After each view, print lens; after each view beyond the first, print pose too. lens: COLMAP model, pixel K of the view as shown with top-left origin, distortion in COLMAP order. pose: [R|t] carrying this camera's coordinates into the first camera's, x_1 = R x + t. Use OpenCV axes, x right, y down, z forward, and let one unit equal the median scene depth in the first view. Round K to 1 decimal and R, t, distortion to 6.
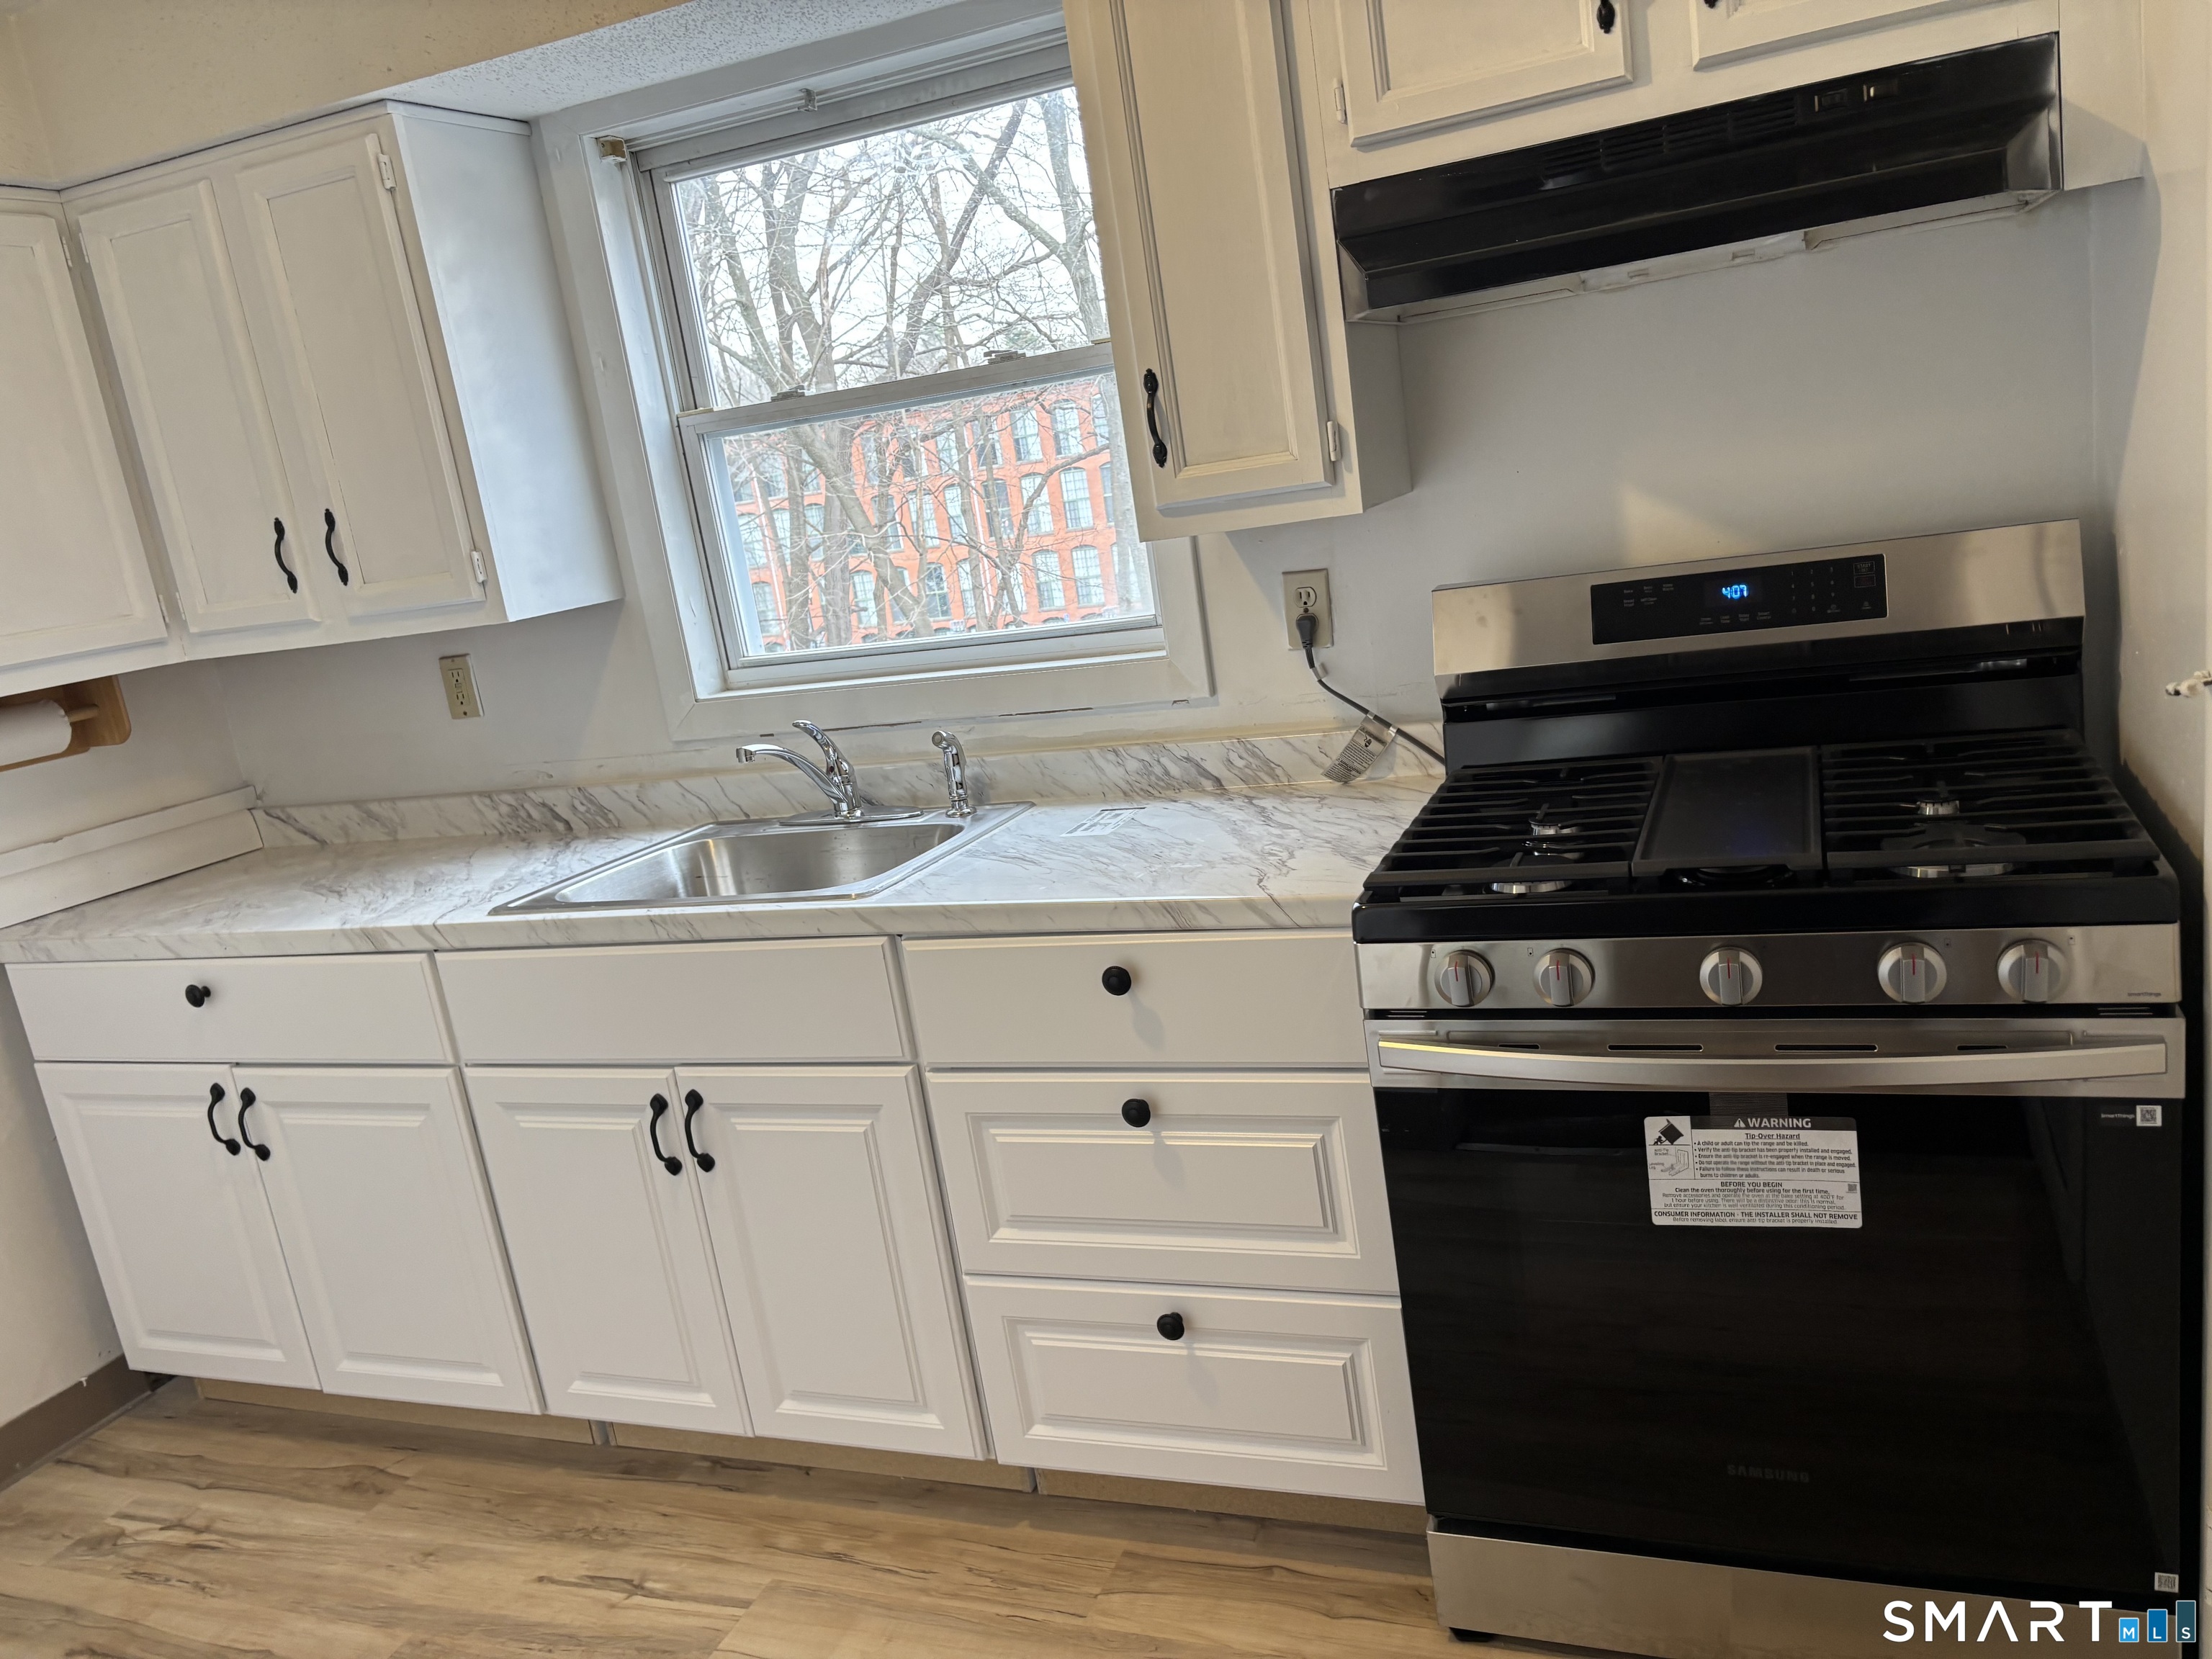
lens RADIAL K [[1661.5, 0, 1114.9], [0, 1661.5, 840.7], [0, 0, 1]] dist [0.057780, -0.060316]
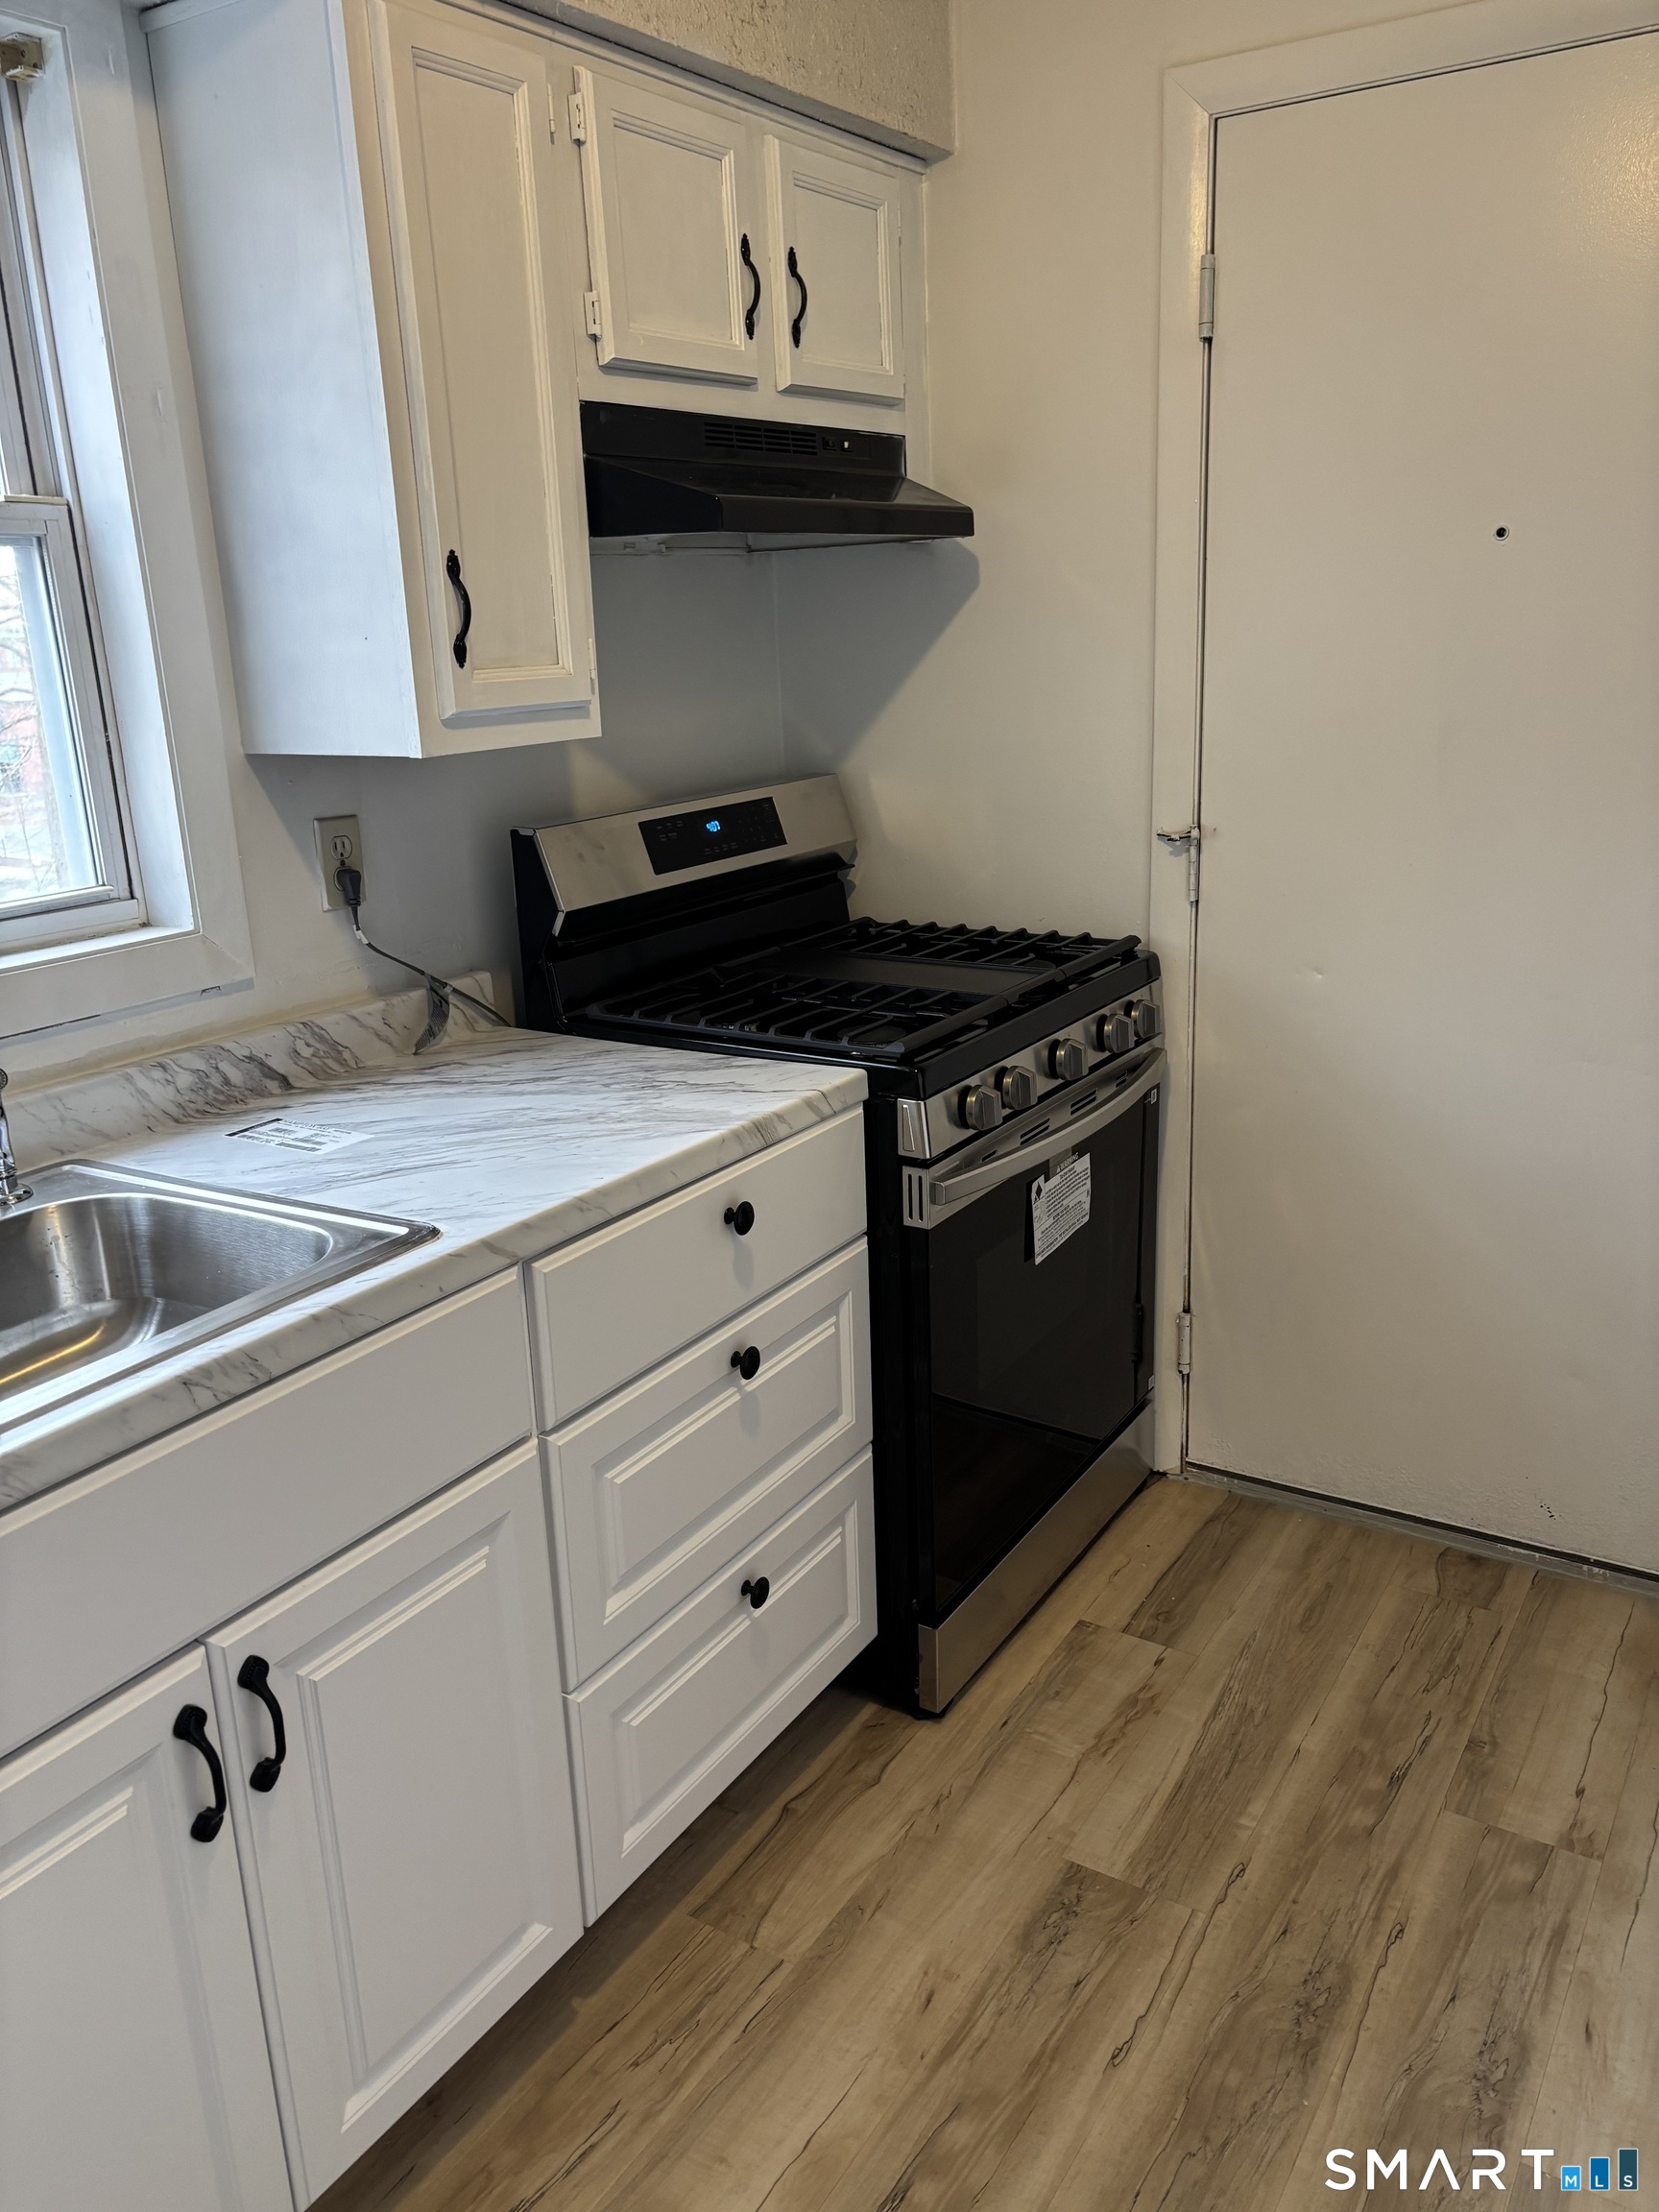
lens RADIAL K [[1661.5, 0, 833.7], [0, 1661.5, 1101.4], [0, 0, 1]] dist [0.057780, -0.060316]
pose [[0.195433, -0.139166, 0.970793, -0.713997], [0.231816, 0.968385, 0.092154, -0.041357], [-0.952926, 0.207035, 0.221515, 0.612379]]
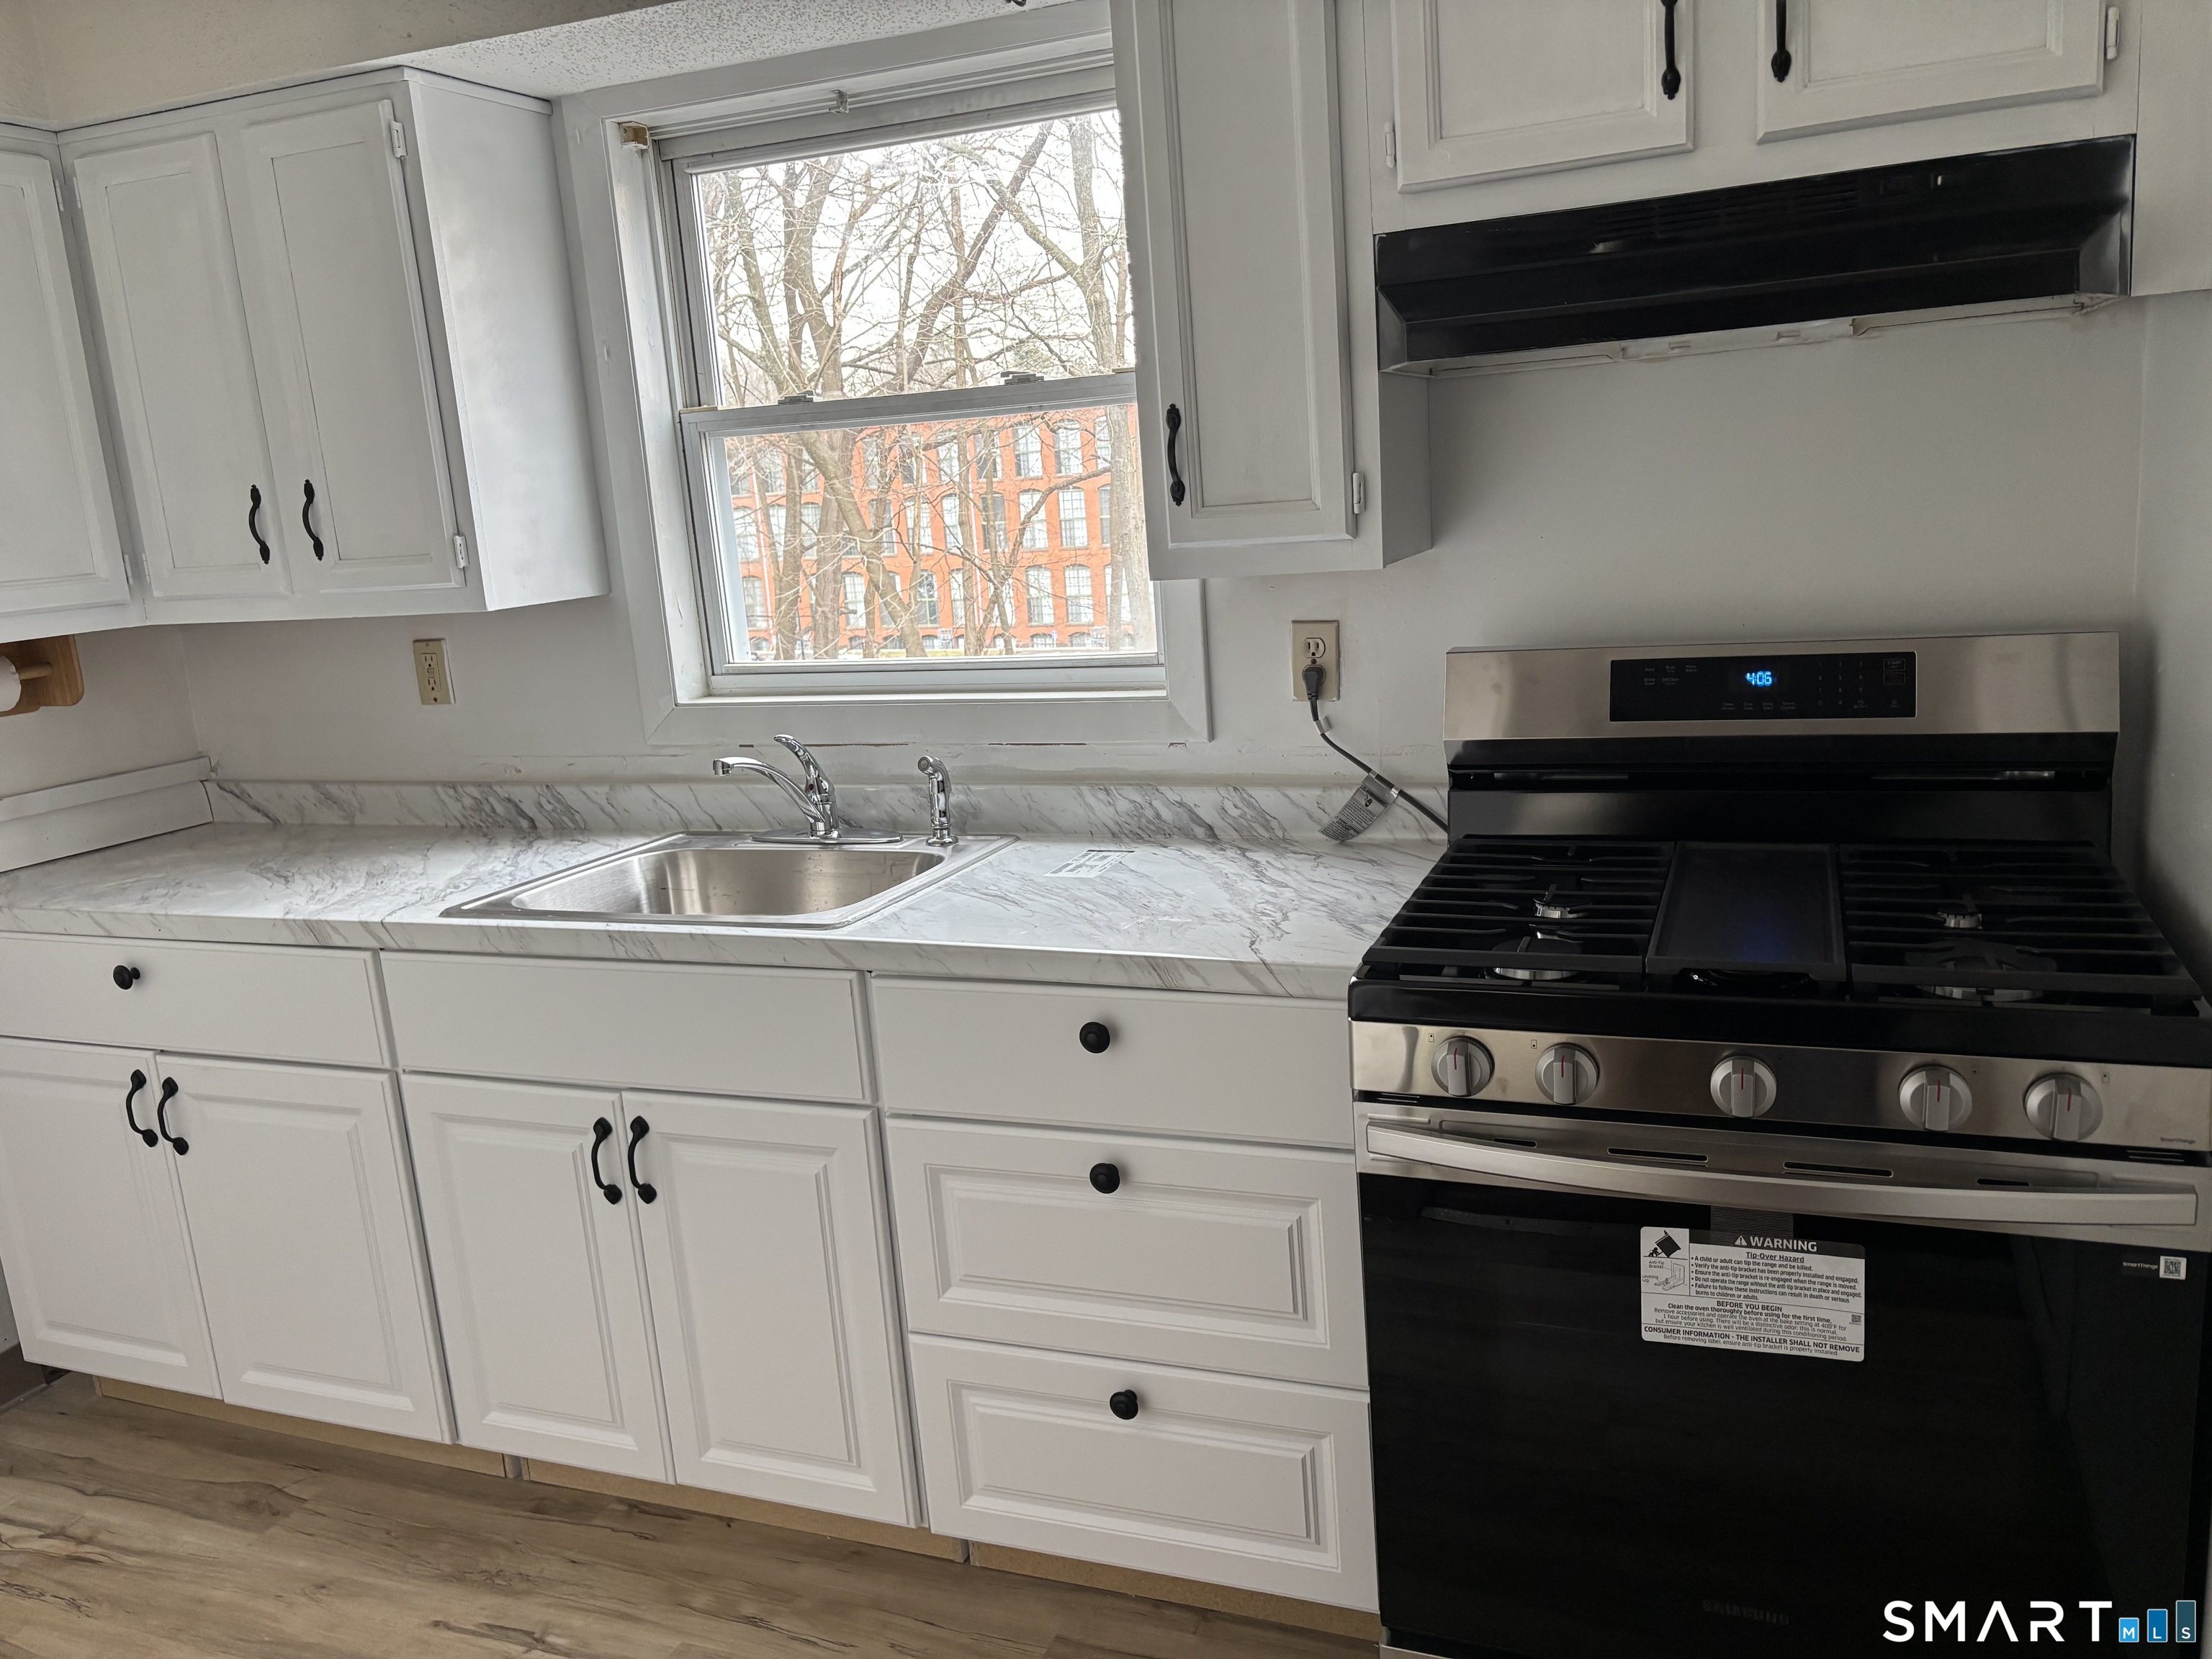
lens RADIAL K [[1661.5, 0, 1120.1], [0, 1661.5, 818.2], [0, 0, 1]] dist [0.057780, -0.060316]
pose [[0.997198, 0.072499, 0.018465, -0.009252], [-0.072008, 0.997066, -0.025978, -0.014349], [-0.020295, 0.024575, 0.999492, 0.036695]]
